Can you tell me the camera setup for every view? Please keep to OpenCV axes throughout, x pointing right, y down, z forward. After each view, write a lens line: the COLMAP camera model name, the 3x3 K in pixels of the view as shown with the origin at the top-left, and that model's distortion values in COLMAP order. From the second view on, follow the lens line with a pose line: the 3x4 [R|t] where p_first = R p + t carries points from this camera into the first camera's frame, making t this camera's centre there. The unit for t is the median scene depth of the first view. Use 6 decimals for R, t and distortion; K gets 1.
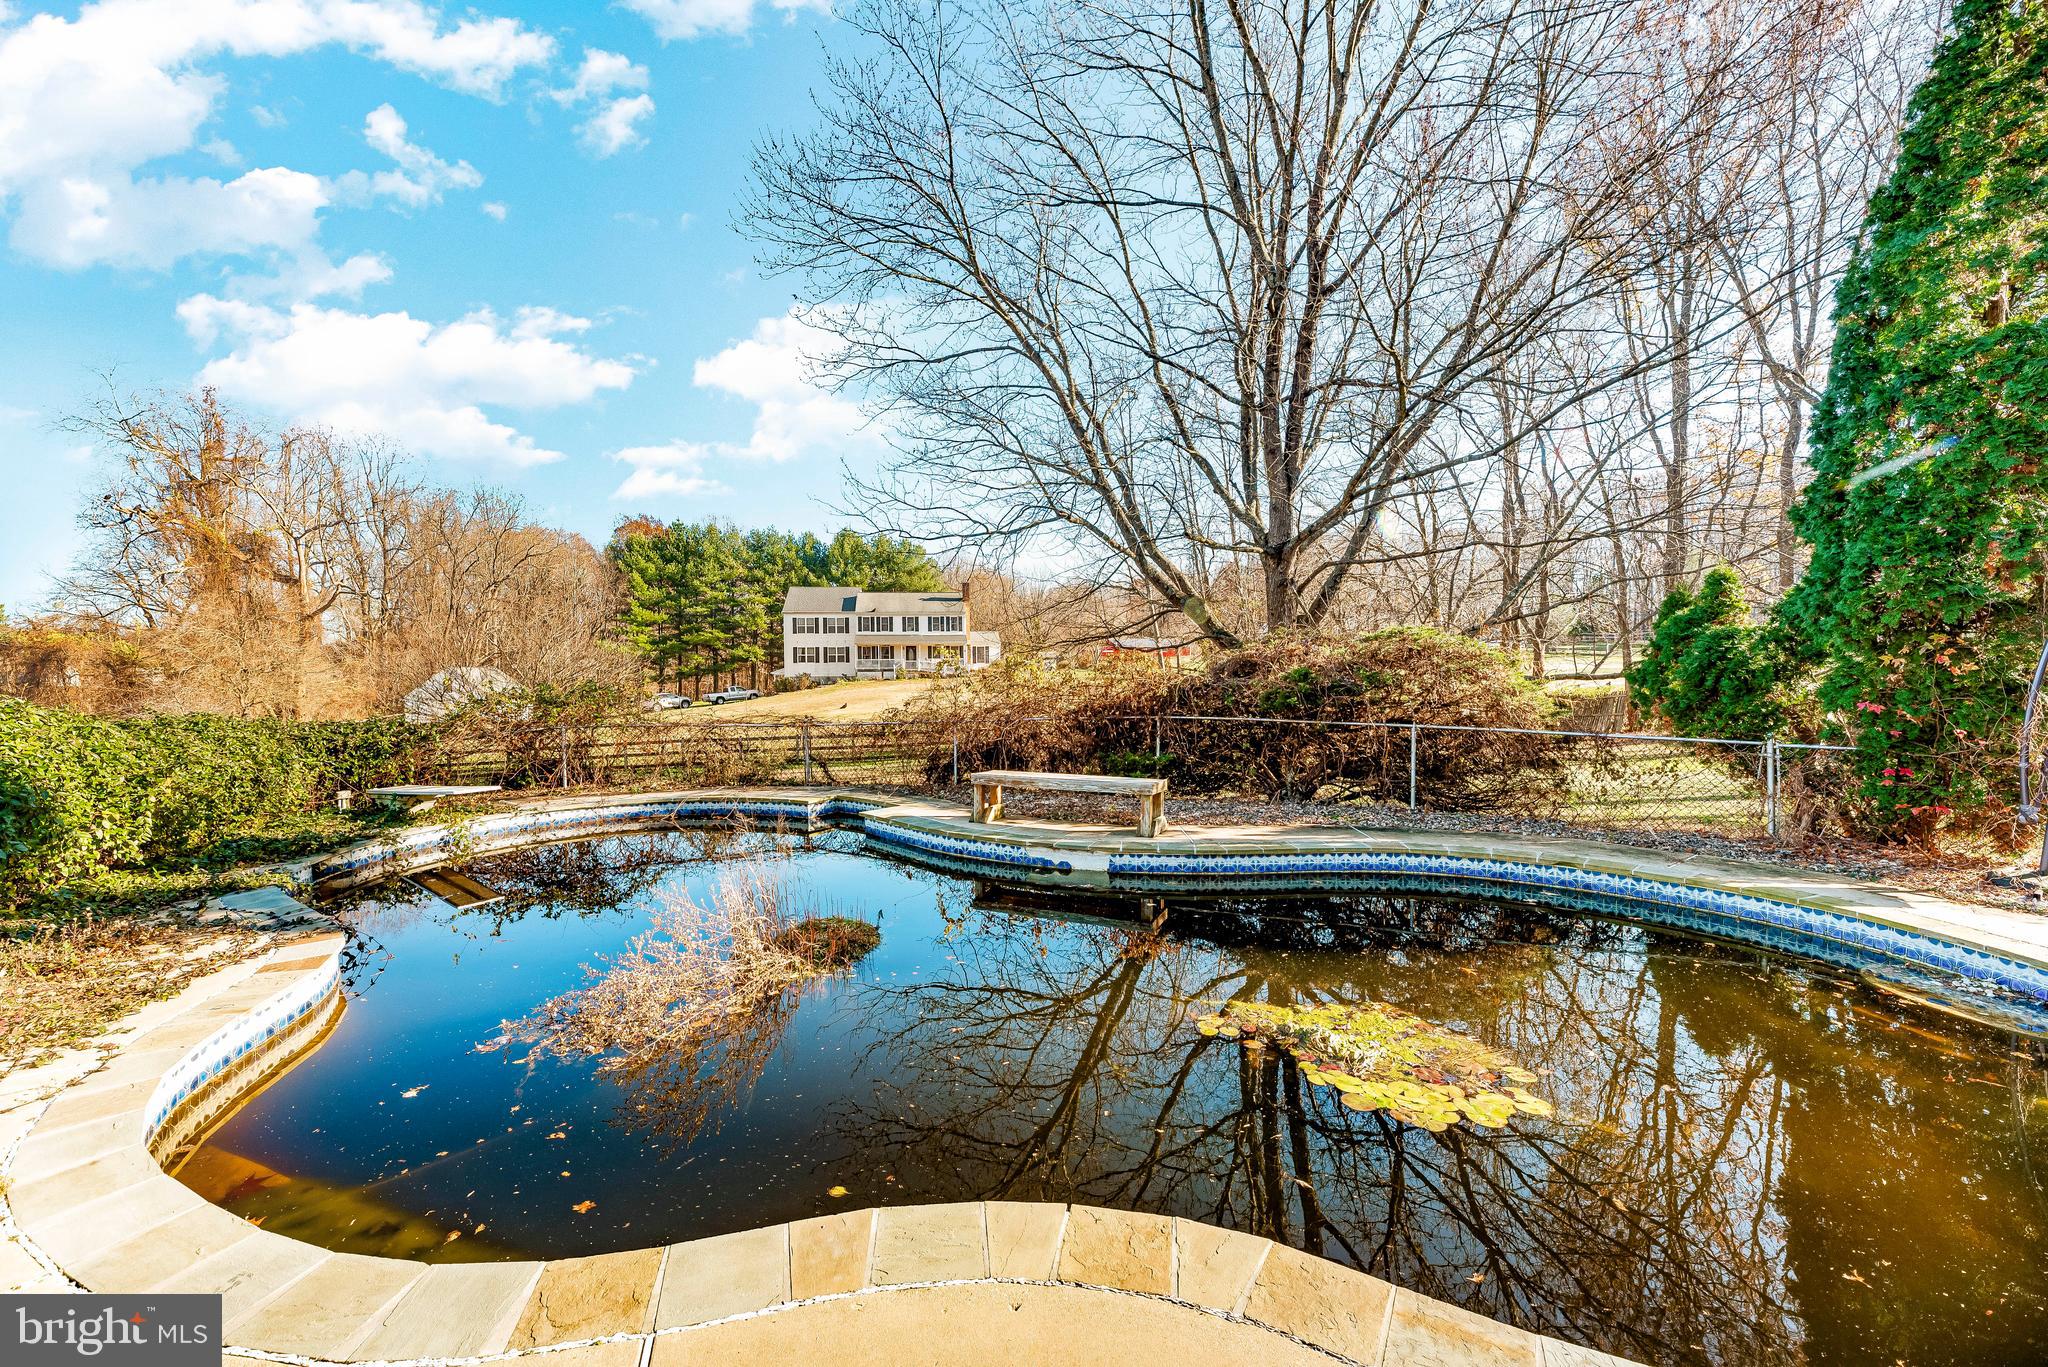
lens RADIAL K [[825.7, 0, 1014.6], [0, 825.7, 693.6], [0, 0, 1]] dist [0.003241, 0.000148]
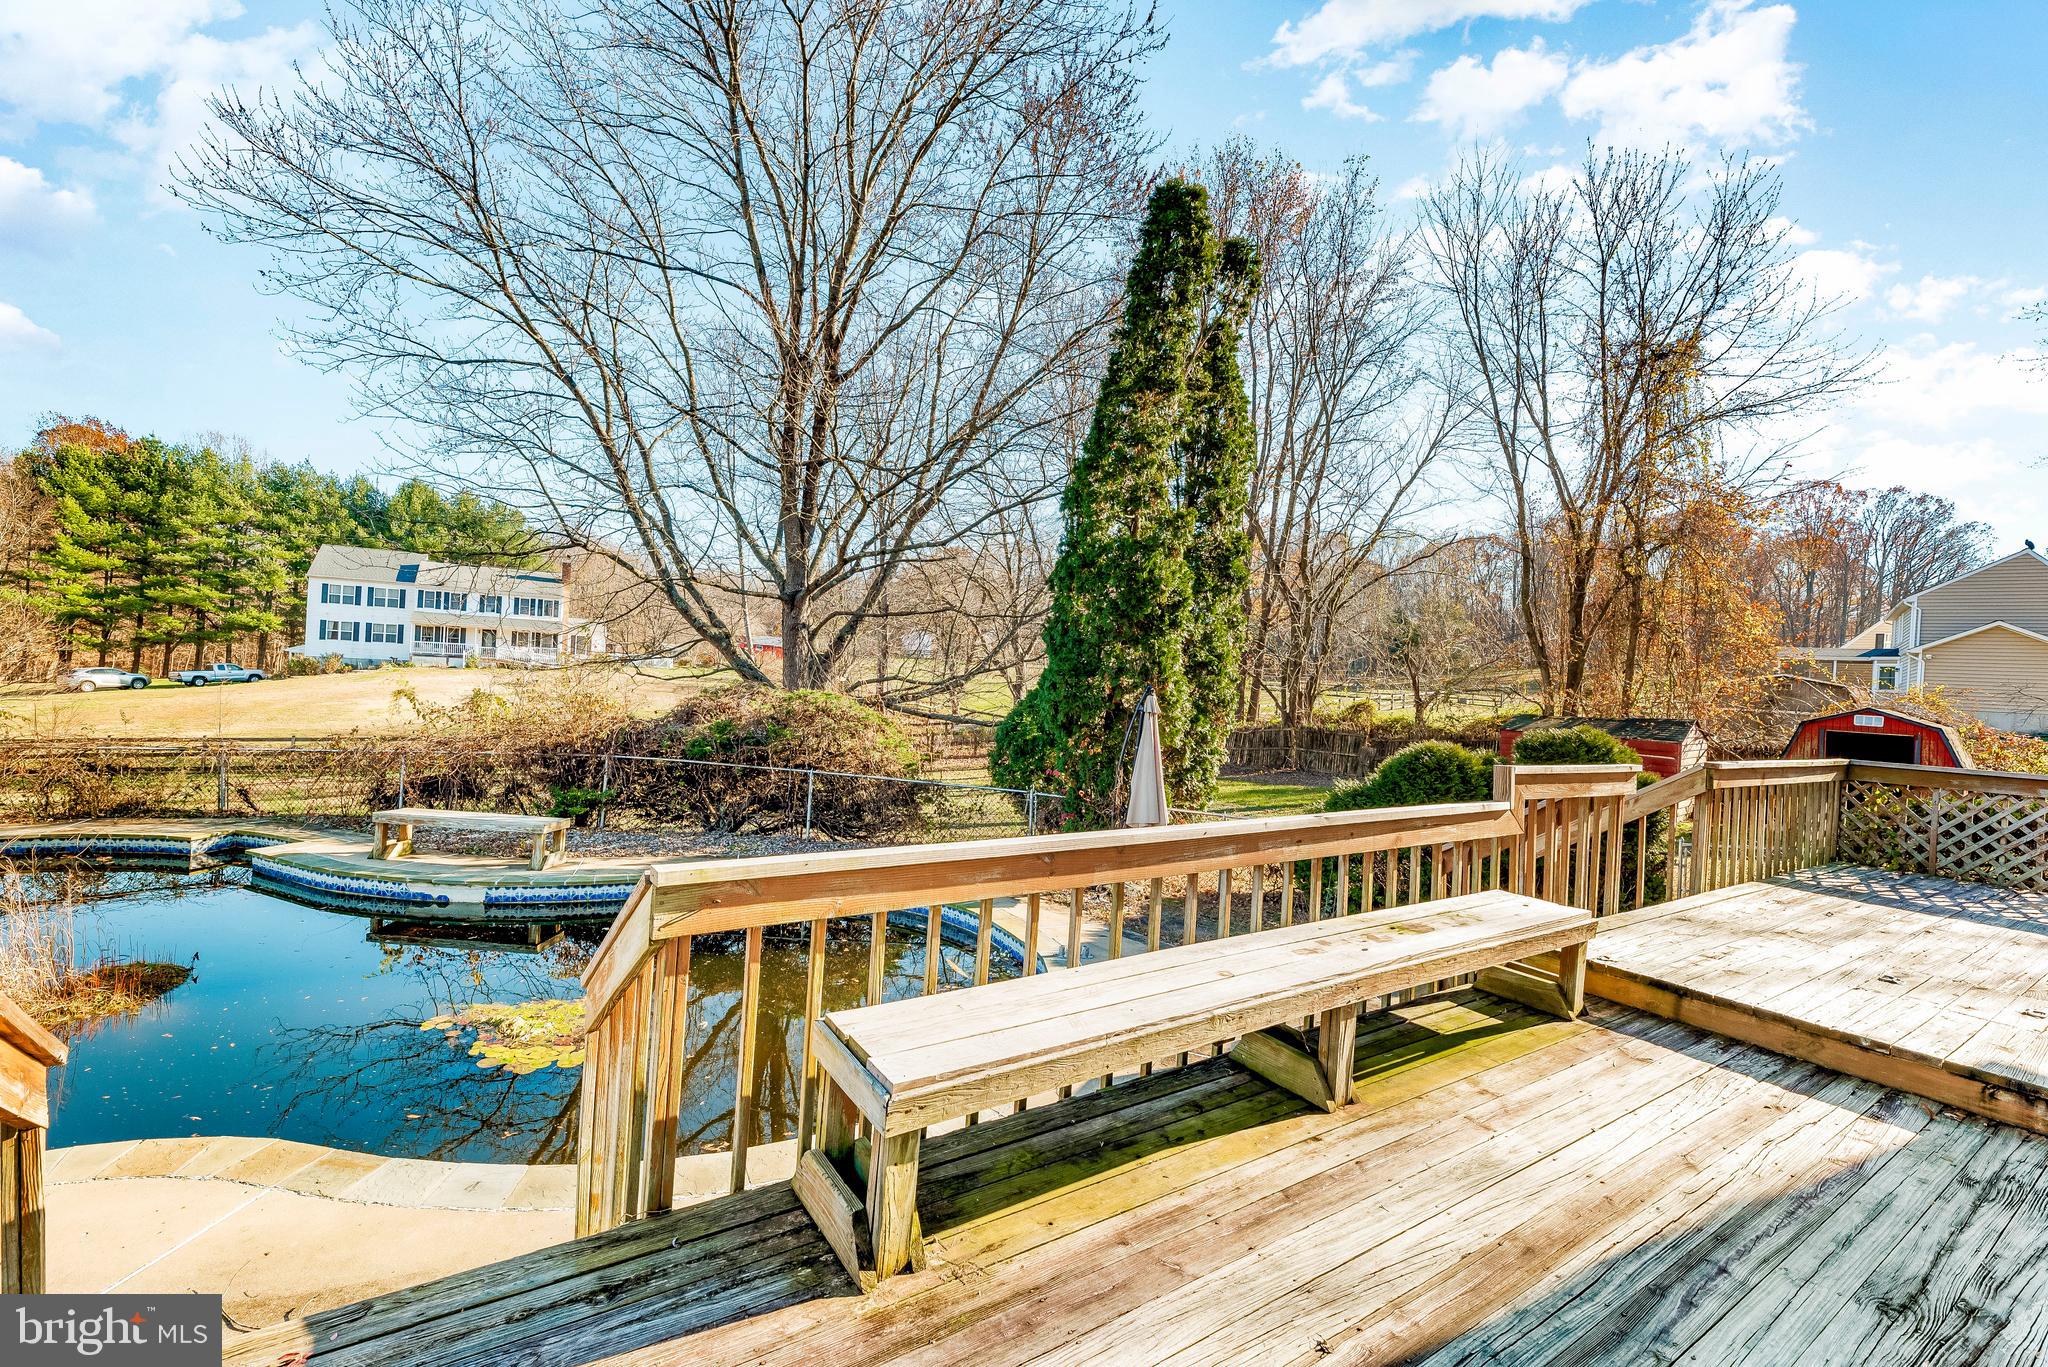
lens RADIAL K [[867.0, 0, 1011.0], [0, 867.0, 677.3], [0, 0, 1]] dist [0.000971, 0.000002]
pose [[0.921282, 0.056750, 0.384732, 0.029419], [-0.049449, 0.998360, -0.028852, -0.009335], [-0.385738, 0.007557, 0.922577, -0.037380]]
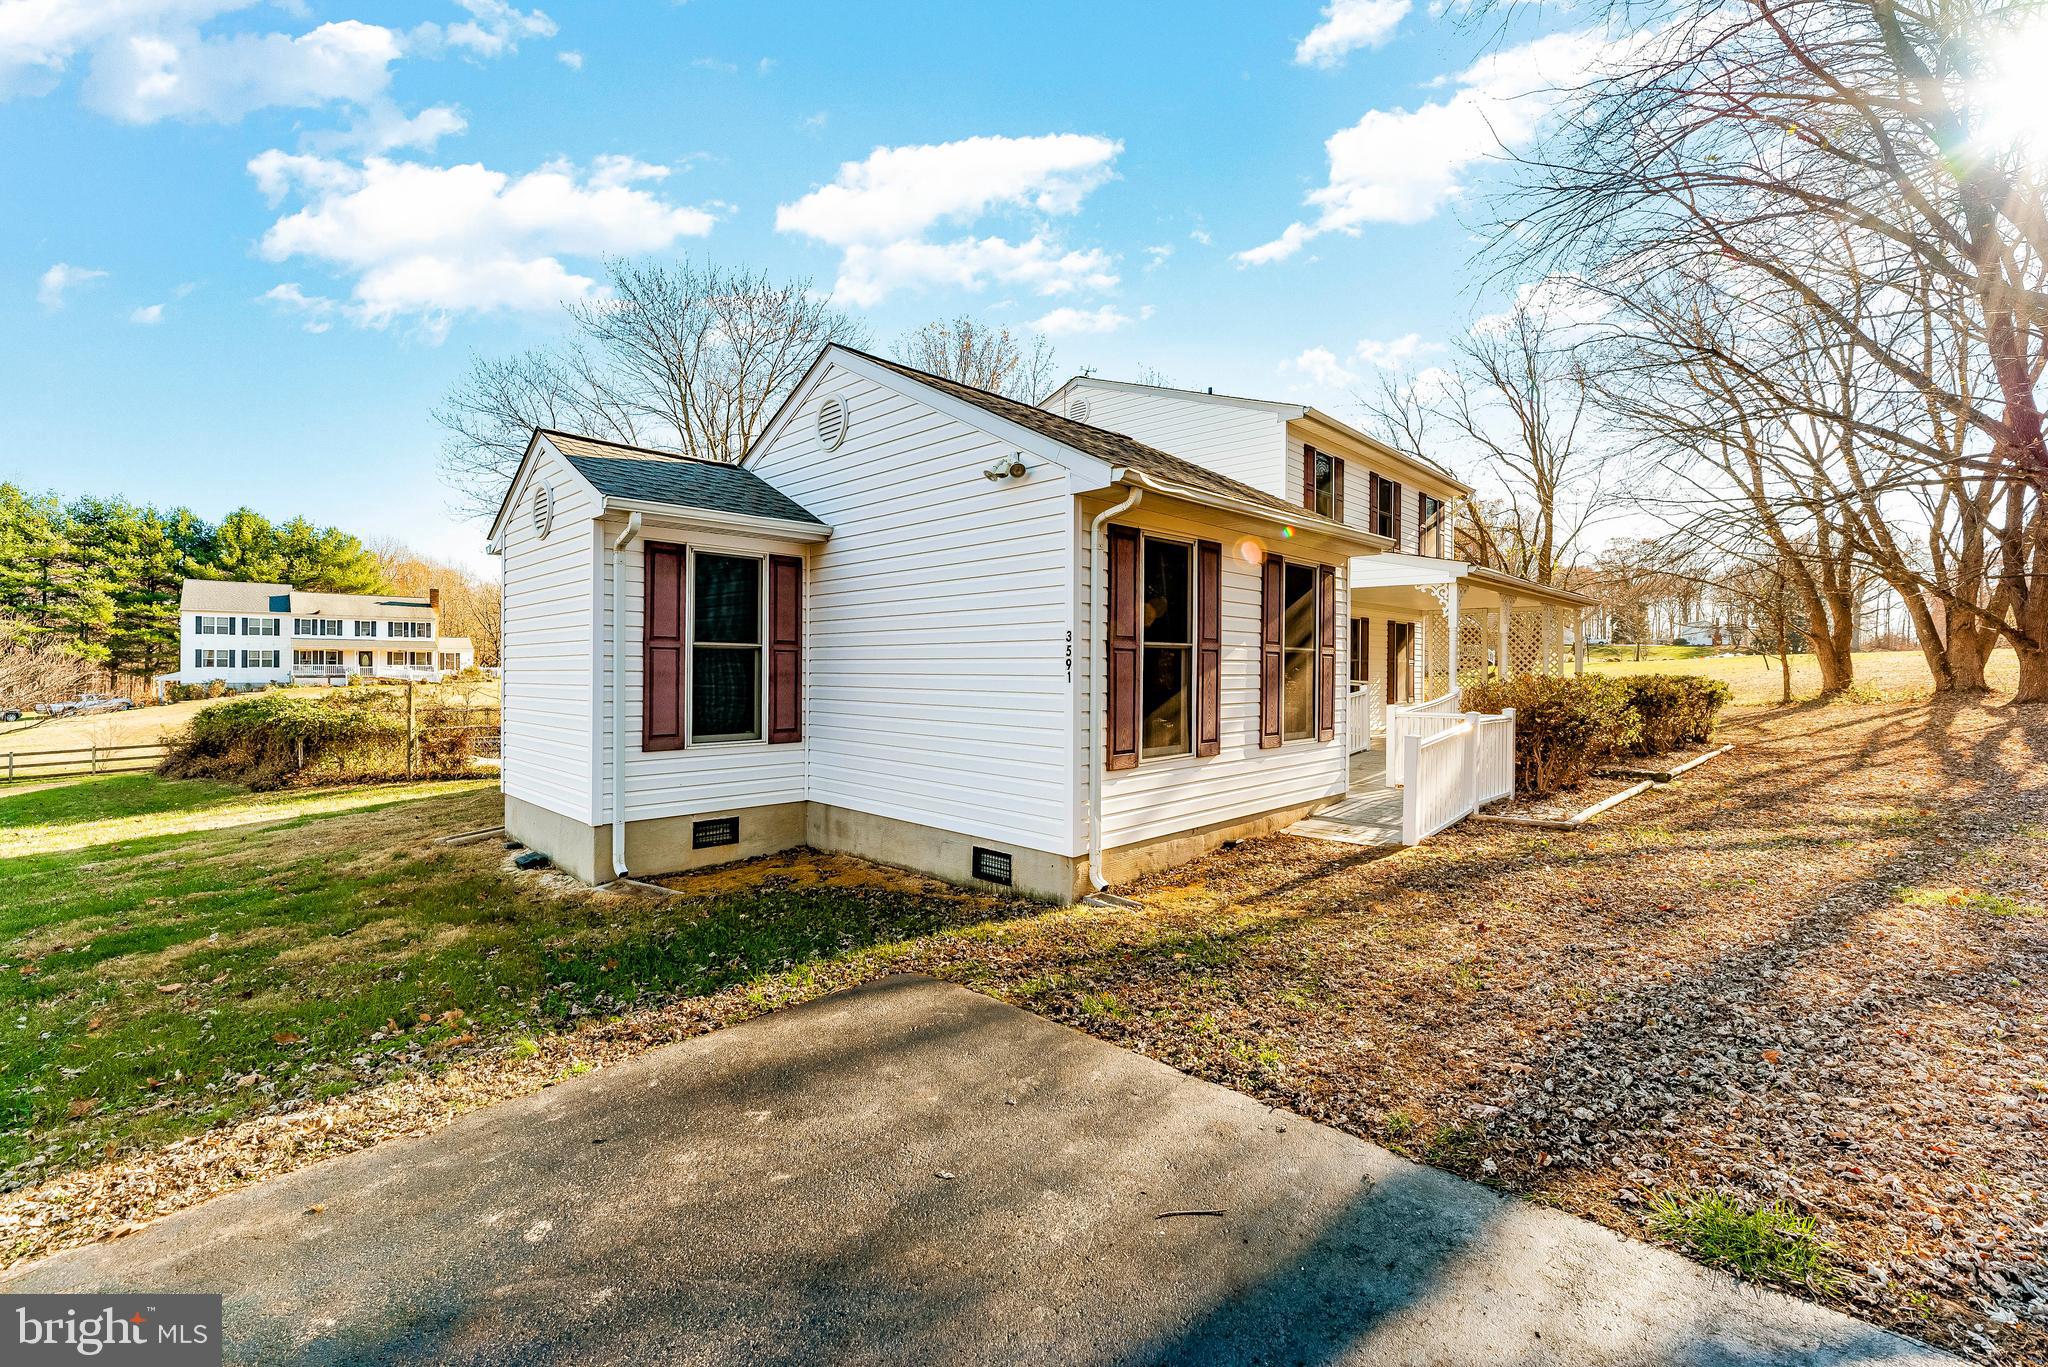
lens RADIAL K [[850.5, 0, 1024.8], [0, 850.5, 670.1], [0, 0, 1]] dist [0.005870, 0.000666]
pose [[0.823253, 0.011375, 0.567561, -0.057204], [0.007646, 0.999486, -0.031122, 0.001071], [-0.567623, 0.029961, 0.822743, -0.256390]]
